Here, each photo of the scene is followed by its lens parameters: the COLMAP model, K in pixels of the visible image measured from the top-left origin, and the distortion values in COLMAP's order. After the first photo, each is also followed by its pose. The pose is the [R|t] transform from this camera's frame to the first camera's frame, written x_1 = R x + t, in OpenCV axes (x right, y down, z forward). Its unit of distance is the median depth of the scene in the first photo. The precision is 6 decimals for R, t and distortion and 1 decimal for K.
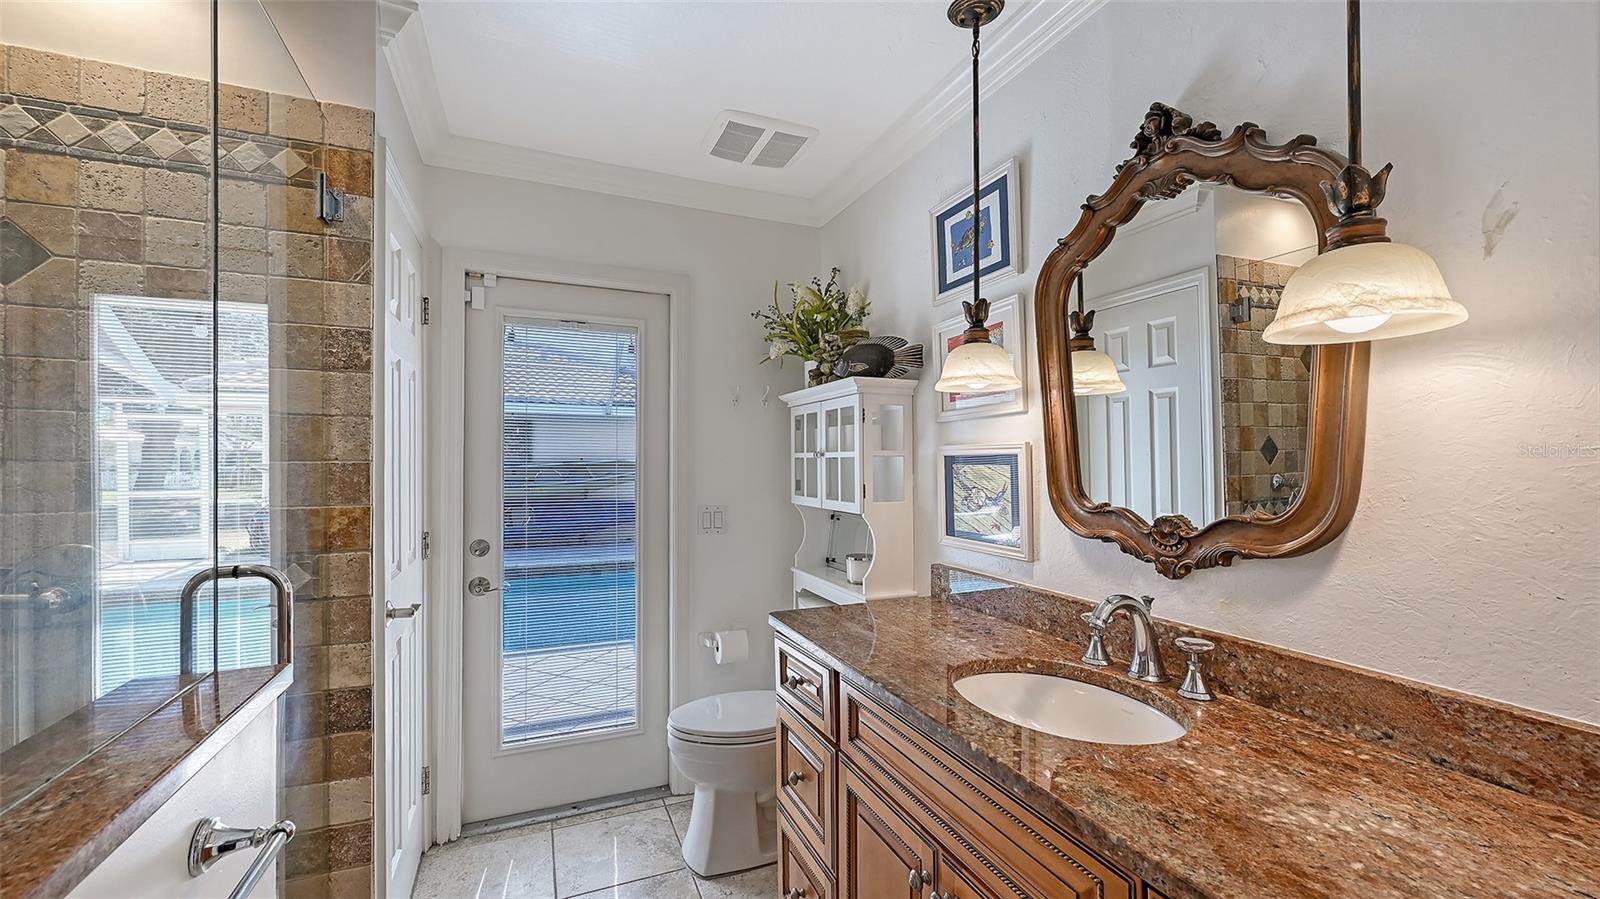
lens RADIAL K [[651.8, 0, 806.0], [0, 651.8, 450.4], [0, 0, 1]] dist [-0.000485, 0.000485]
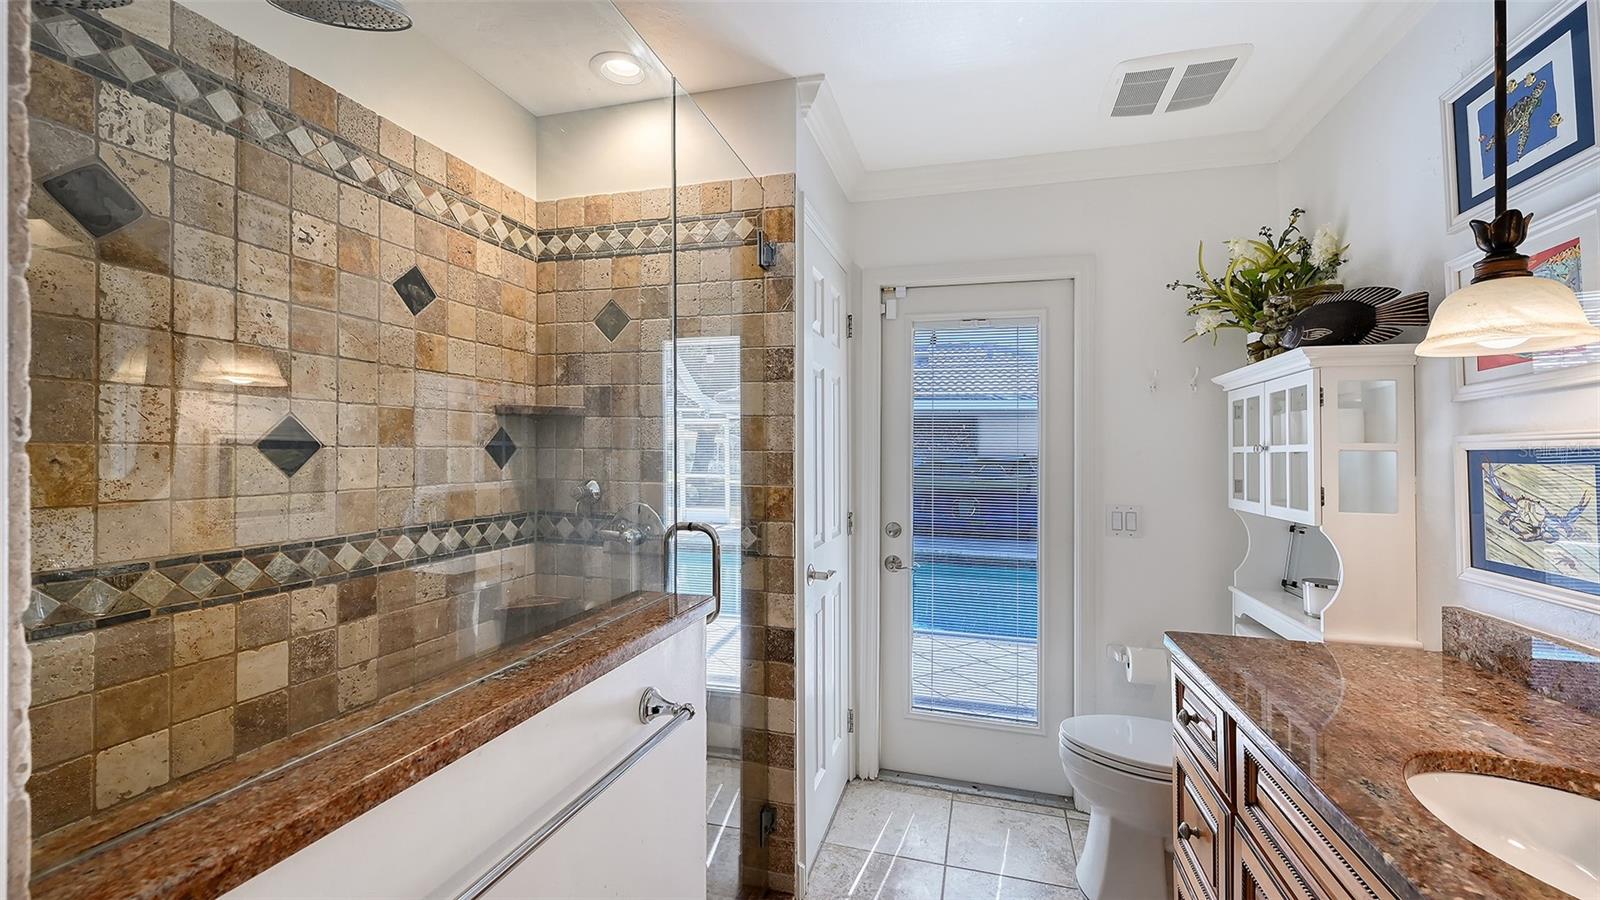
lens RADIAL K [[651.8, 0, 798.7], [0, 651.8, 449.3], [0, 0, 1]] dist [-0.000485, 0.000485]
pose [[0.769506, 0.004316, -0.638625, 0.110229], [-0.001400, 0.999986, 0.005072, 0.004646], [0.638638, -0.003009, 0.769502, 0.027123]]
